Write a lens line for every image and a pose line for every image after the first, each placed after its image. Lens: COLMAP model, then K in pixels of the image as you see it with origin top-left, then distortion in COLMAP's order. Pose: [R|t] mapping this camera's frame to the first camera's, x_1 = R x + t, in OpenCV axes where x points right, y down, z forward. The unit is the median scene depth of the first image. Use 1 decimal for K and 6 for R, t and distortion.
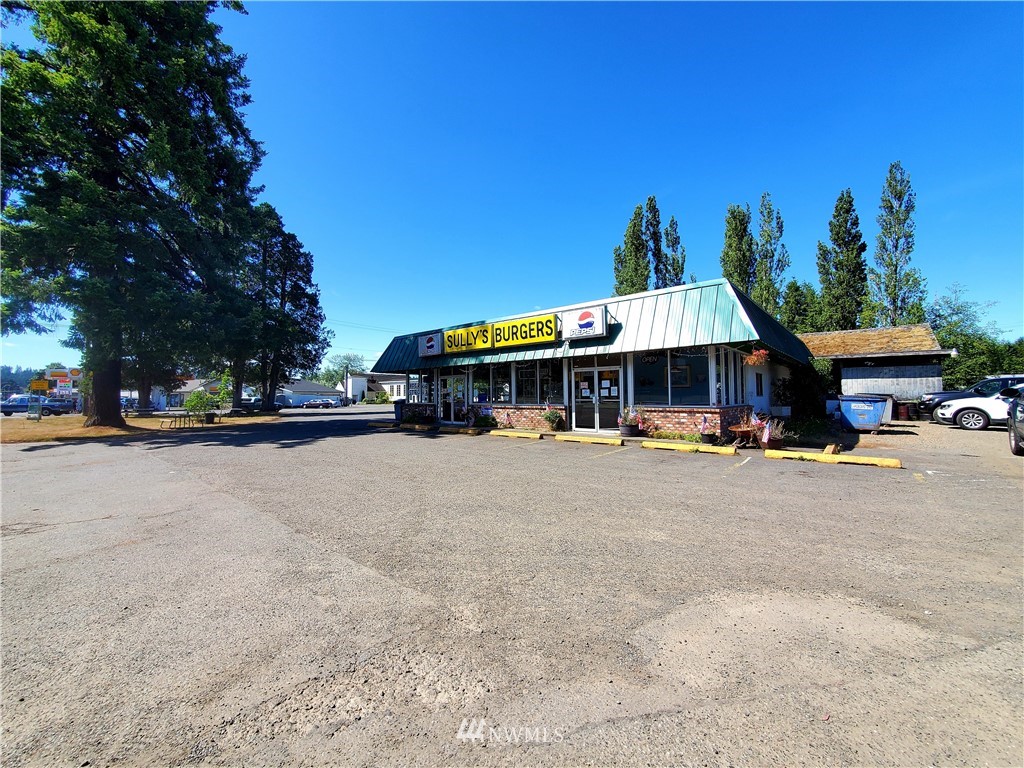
lens RADIAL K [[402.4, 0, 512.0], [0, 402.4, 384.0], [0, 0, 1]] dist [-0.002218, -0.000282]
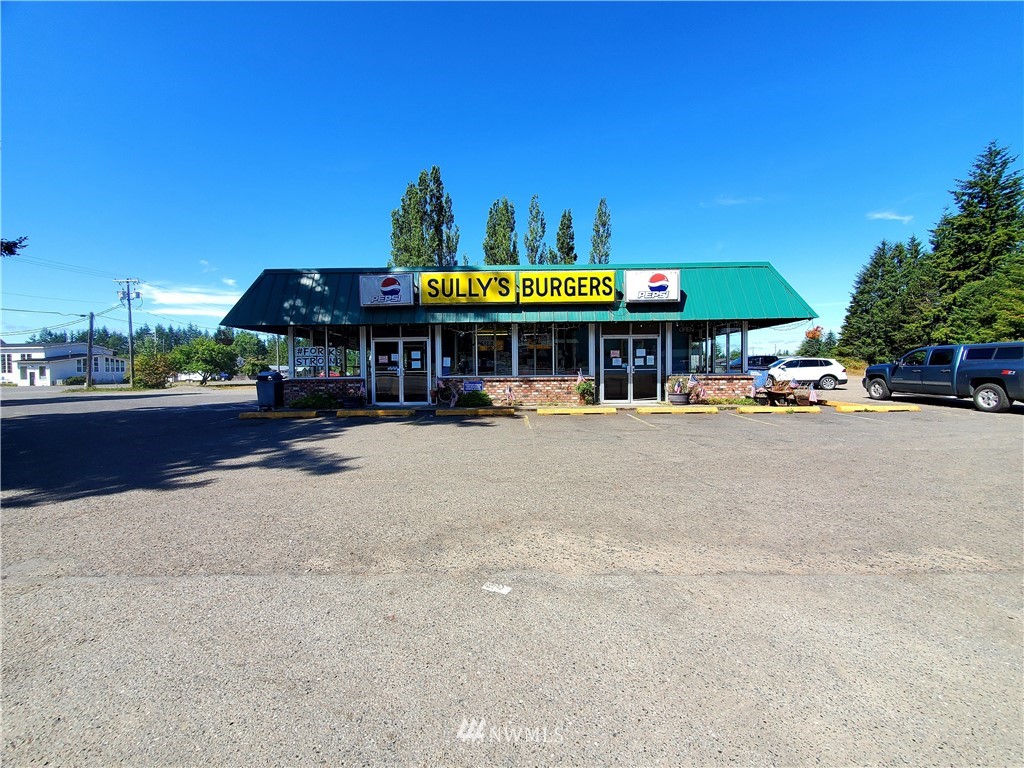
lens RADIAL K [[402.4, 0, 512.0], [0, 402.4, 384.0], [0, 0, 1]] dist [-0.002218, -0.000282]
pose [[0.768451, -0.023156, 0.639490, -0.600645], [-0.013880, 0.998507, 0.052835, 0.027119], [-0.639759, -0.049477, 0.766982, 0.435263]]
